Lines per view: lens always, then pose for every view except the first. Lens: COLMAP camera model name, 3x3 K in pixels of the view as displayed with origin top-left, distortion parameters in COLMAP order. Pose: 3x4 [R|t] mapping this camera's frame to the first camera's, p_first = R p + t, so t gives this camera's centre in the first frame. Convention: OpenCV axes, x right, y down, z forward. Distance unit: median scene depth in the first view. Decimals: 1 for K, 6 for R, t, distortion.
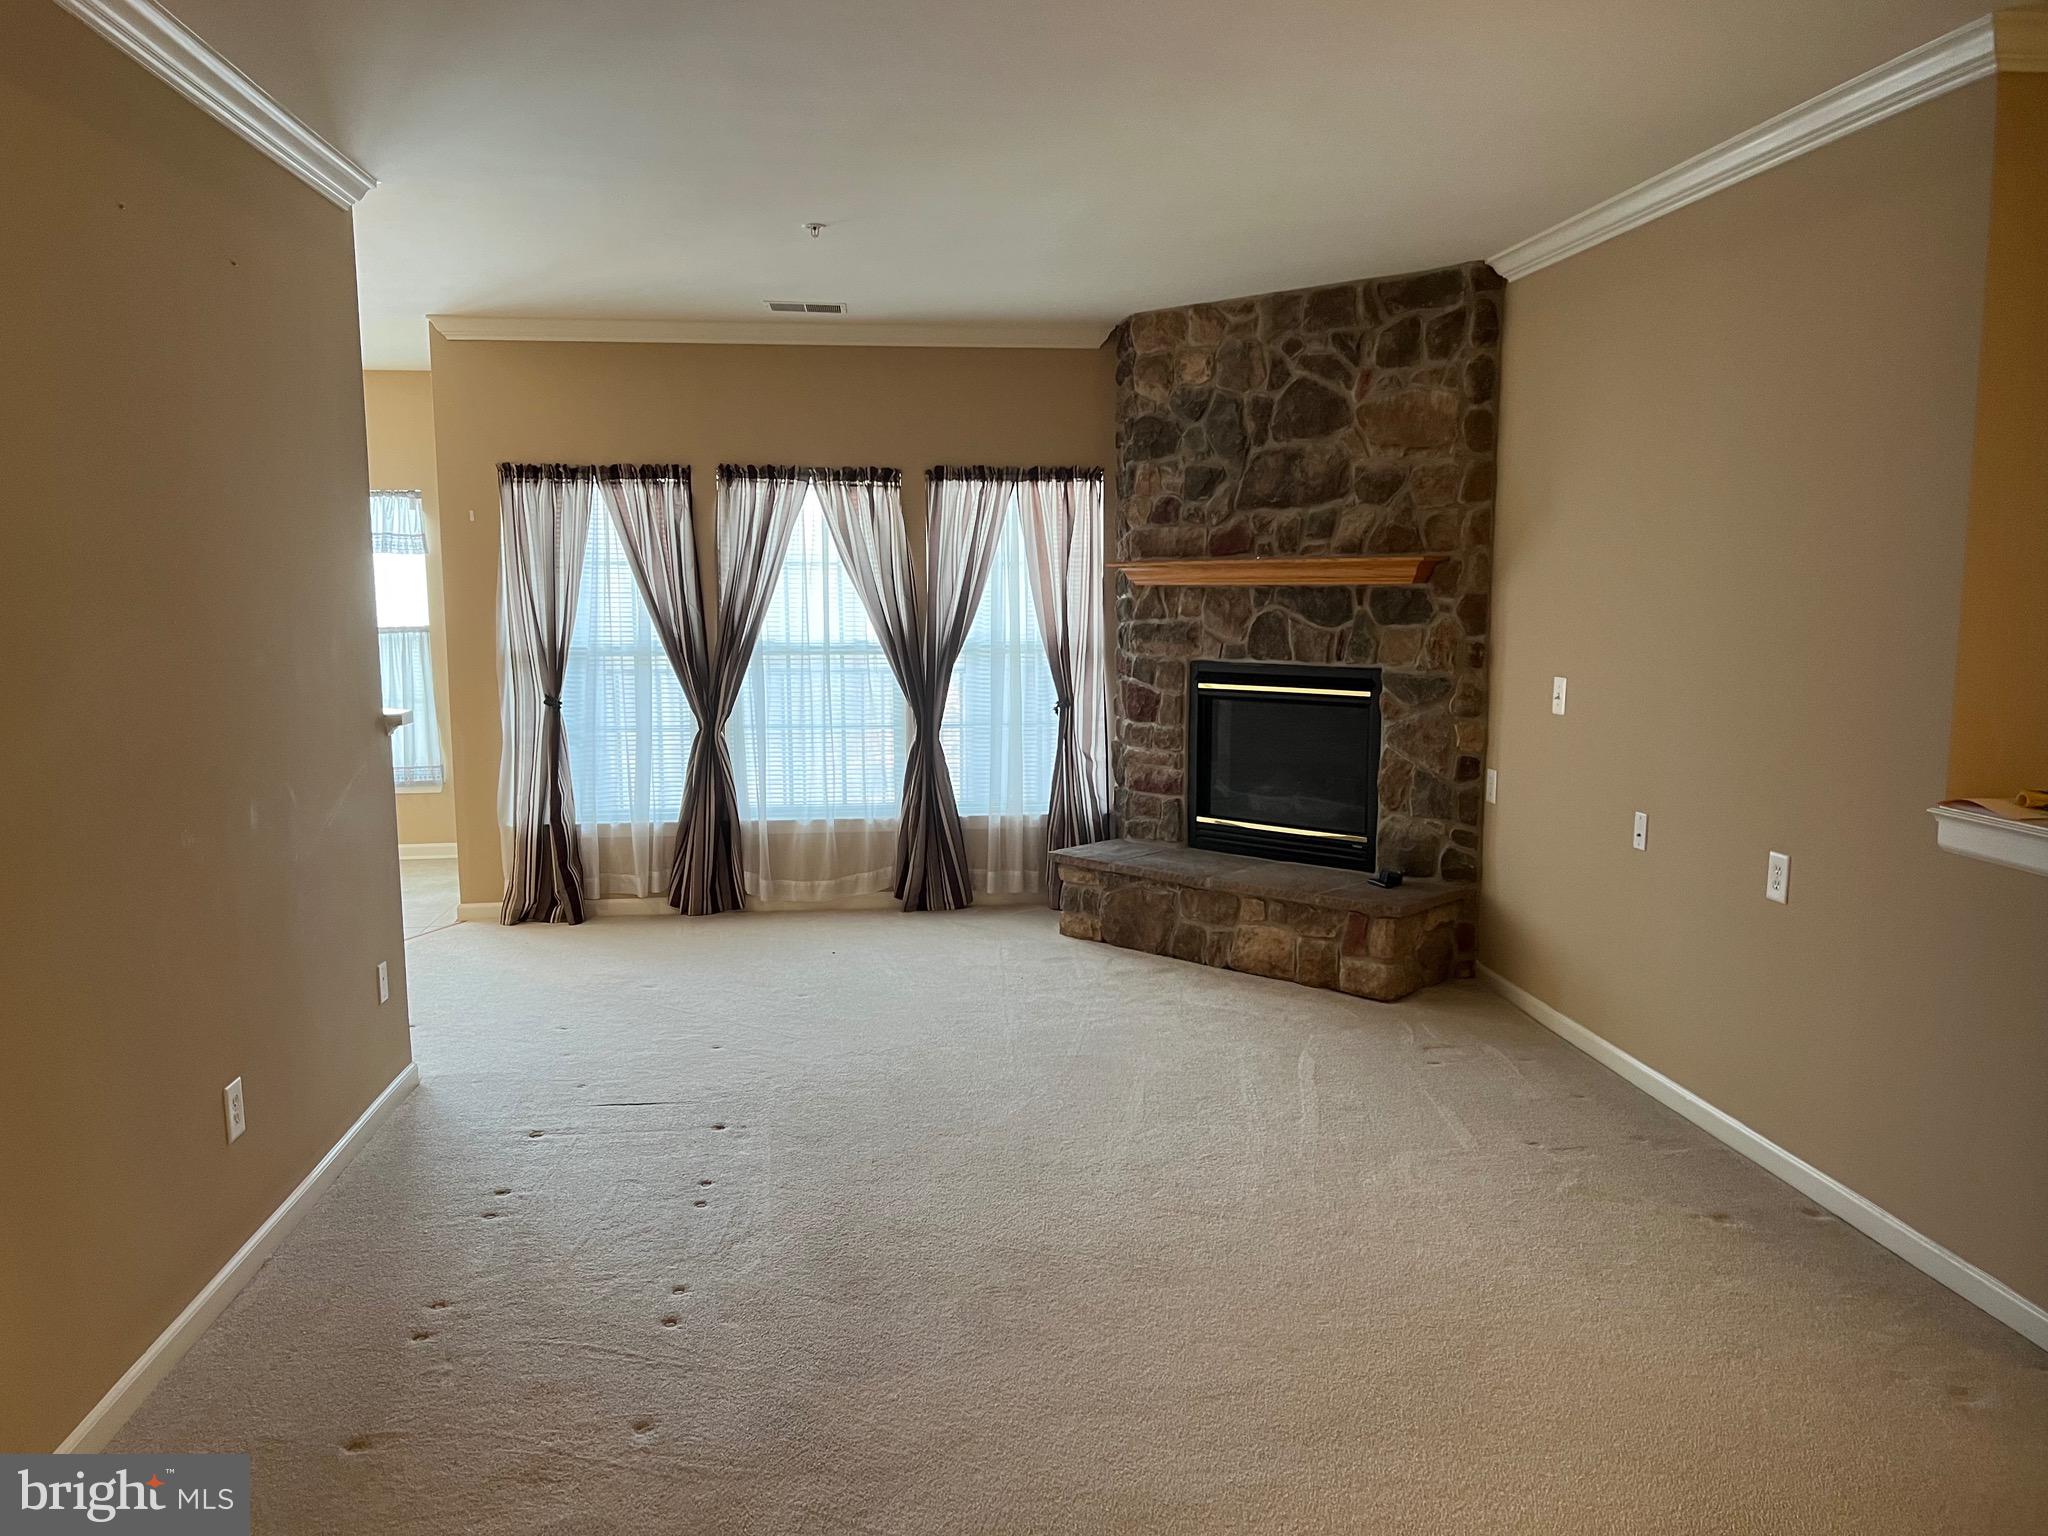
lens RADIAL K [[1536.2, 0, 1008.0], [0, 1536.2, 787.0], [0, 0, 1]] dist [0.065287, -0.064782]
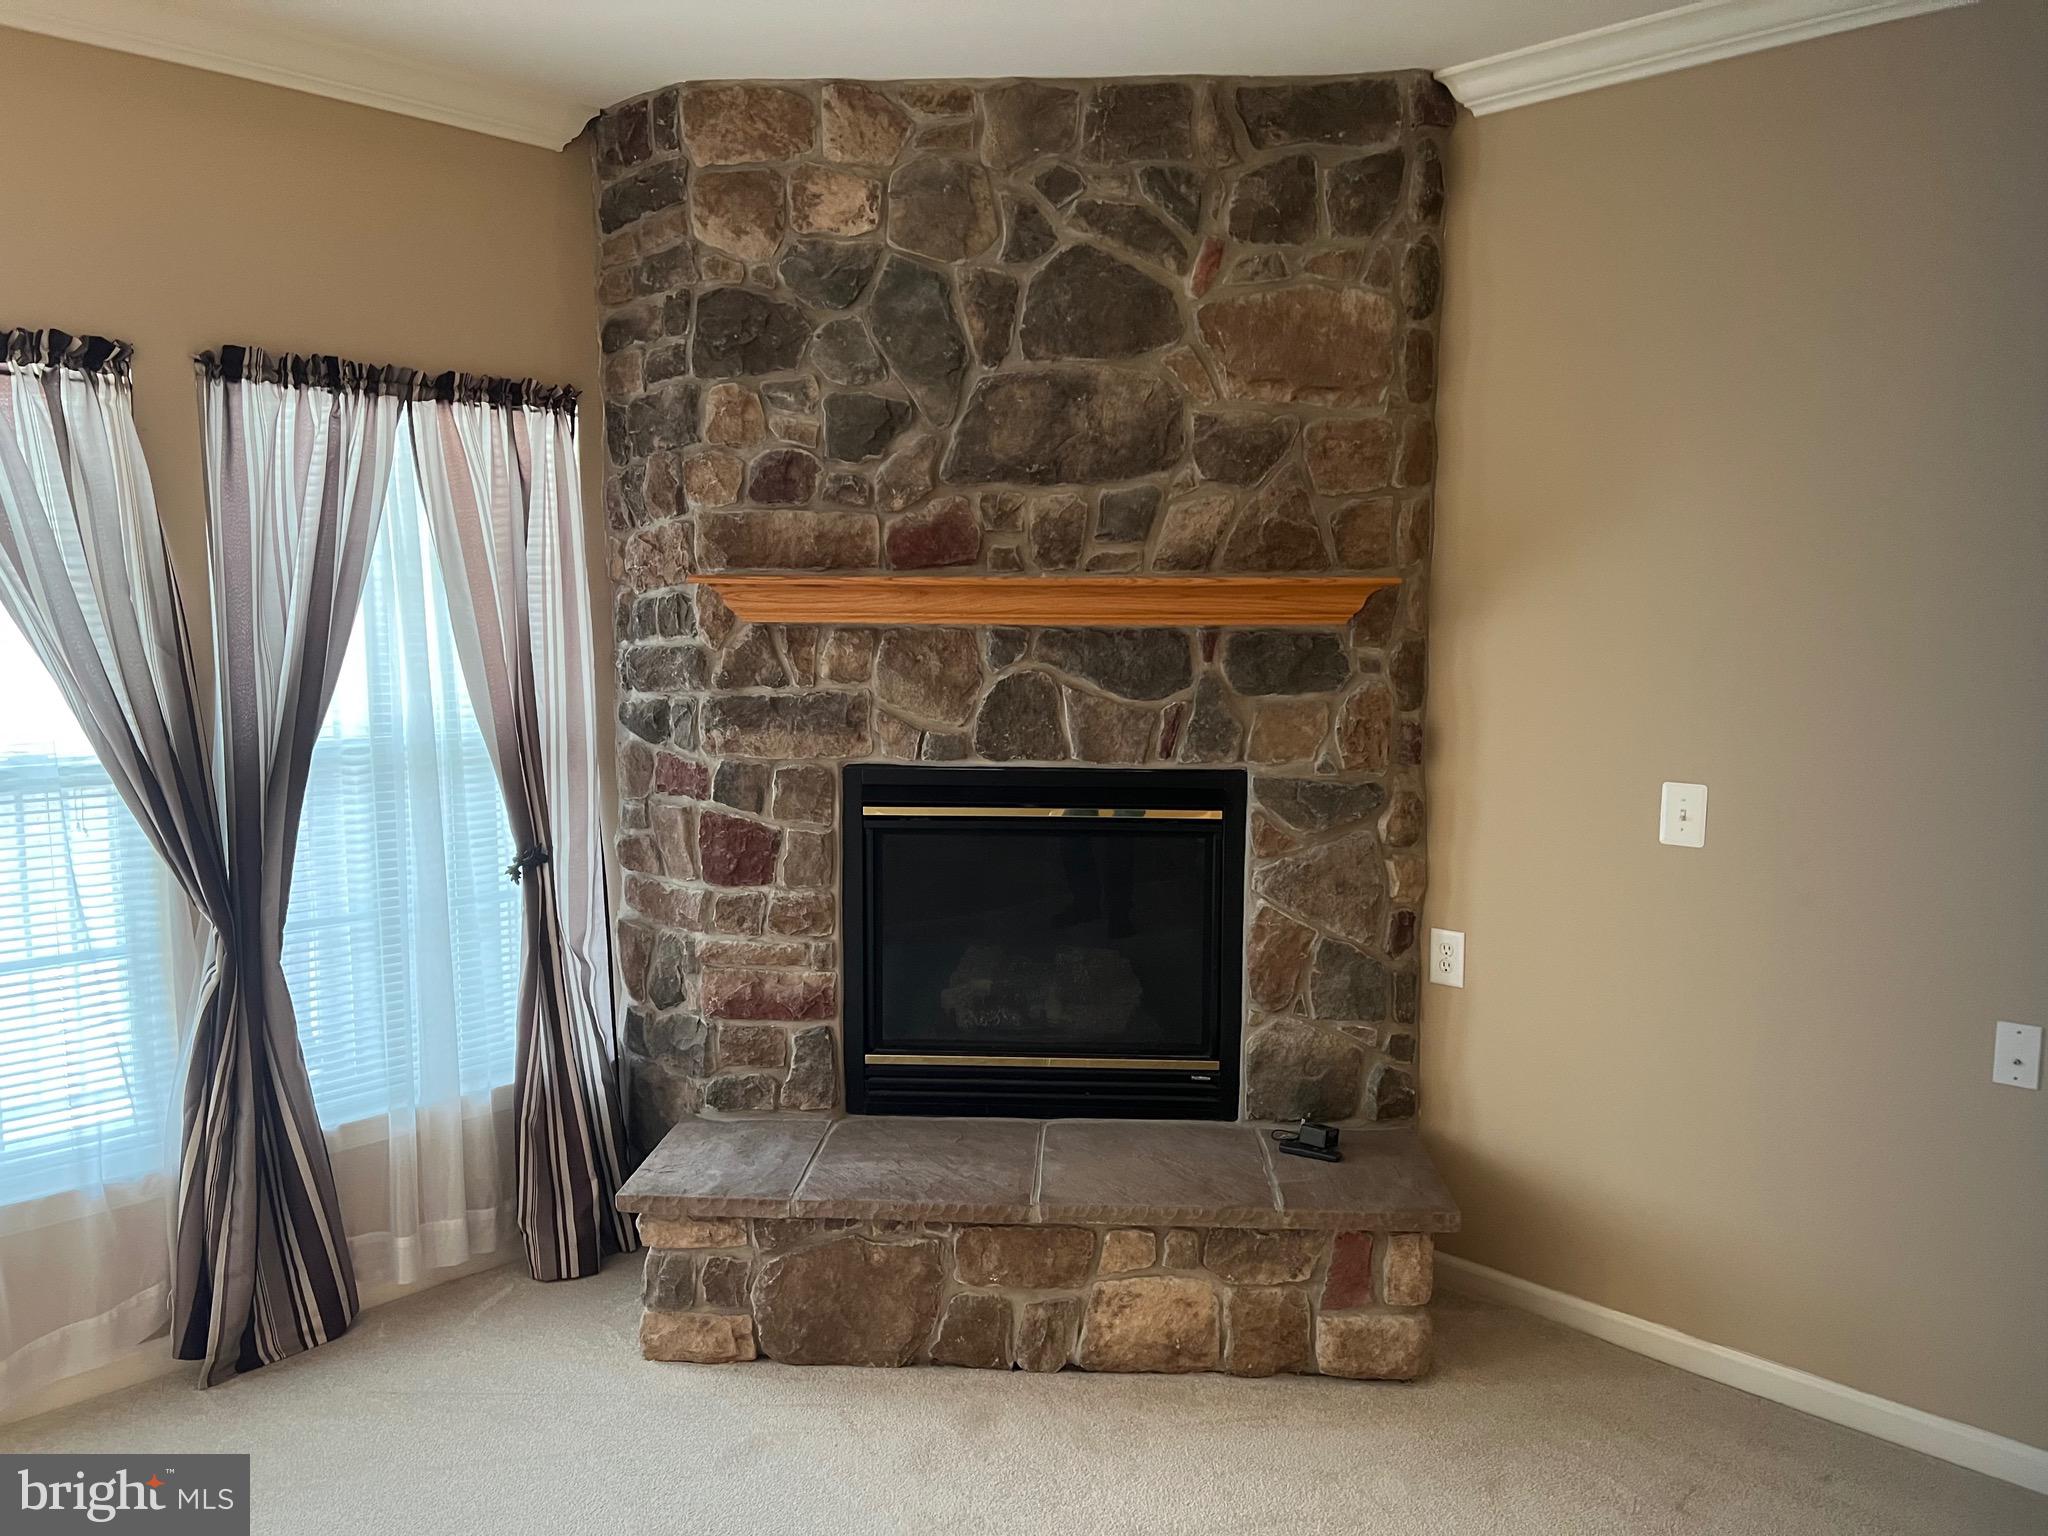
lens RADIAL K [[1536.2, 0, 1025.6], [0, 1536.2, 781.3], [0, 0, 1]] dist [0.065287, -0.064782]
pose [[0.766513, -0.069534, 0.638453, -0.181830], [0.079806, 0.996729, 0.012739, -0.084034], [-0.637251, 0.041188, 0.769555, 0.593005]]
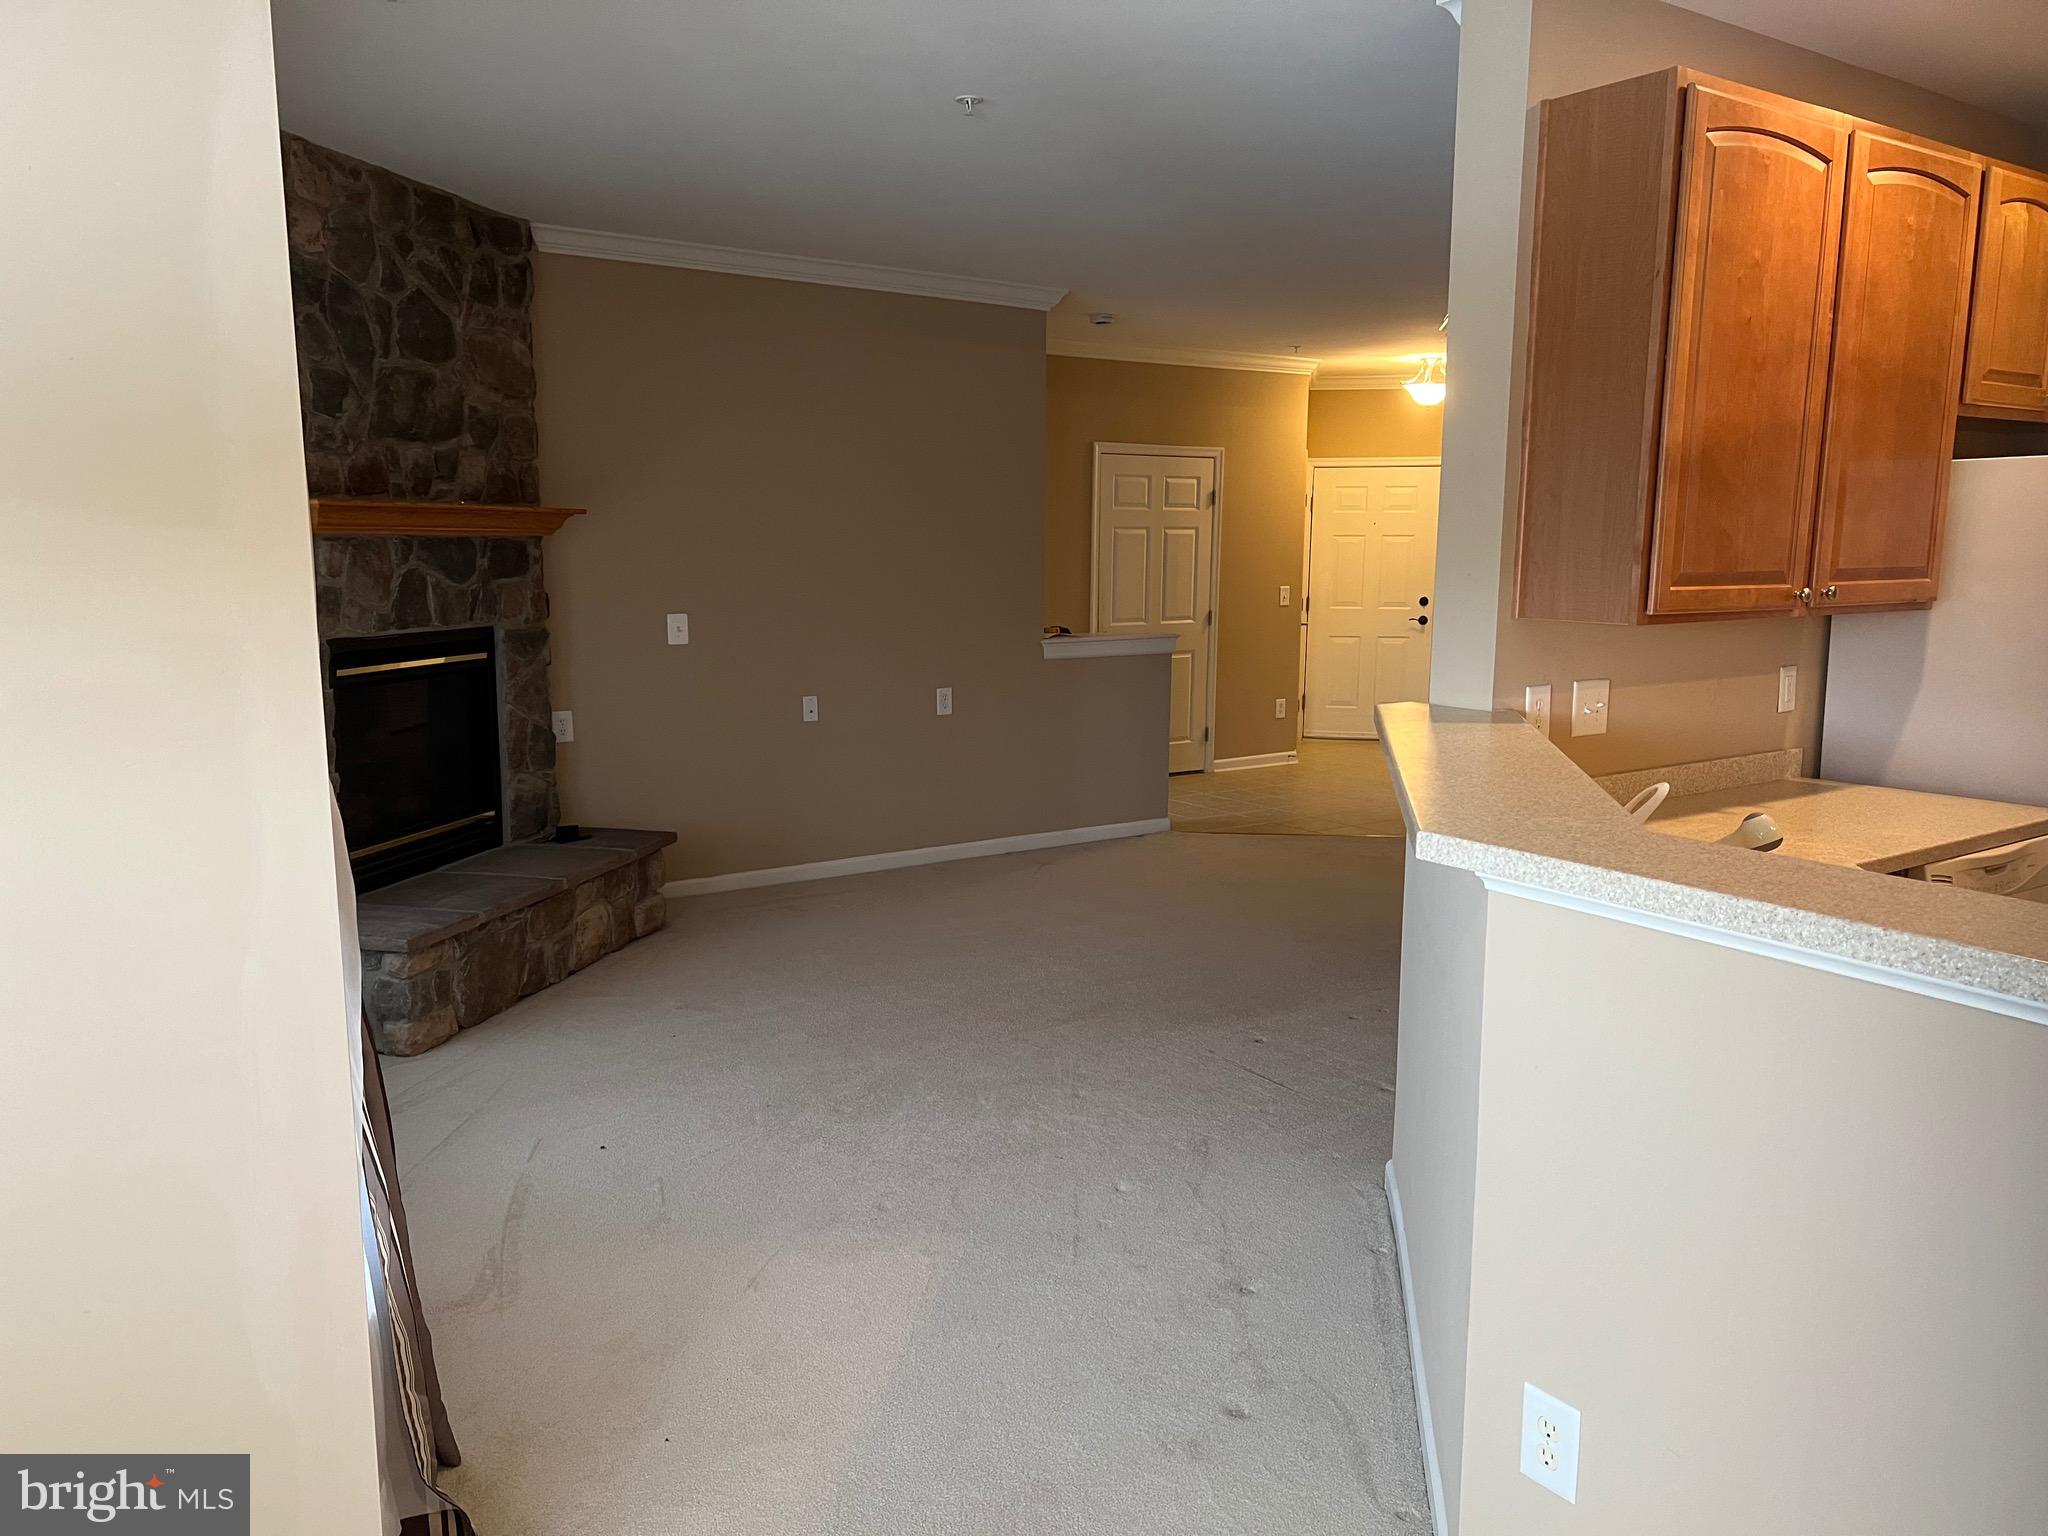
lens RADIAL K [[1536.2, 0, 1028.9], [0, 1536.2, 766.9], [0, 0, 1]] dist [0.065287, -0.064782]
pose [[-0.489258, -0.125446, 0.863070, -0.715865], [0.113963, 0.971921, 0.205870, -0.145833], [-0.864661, 0.199081, -0.461224, 1.135222]]
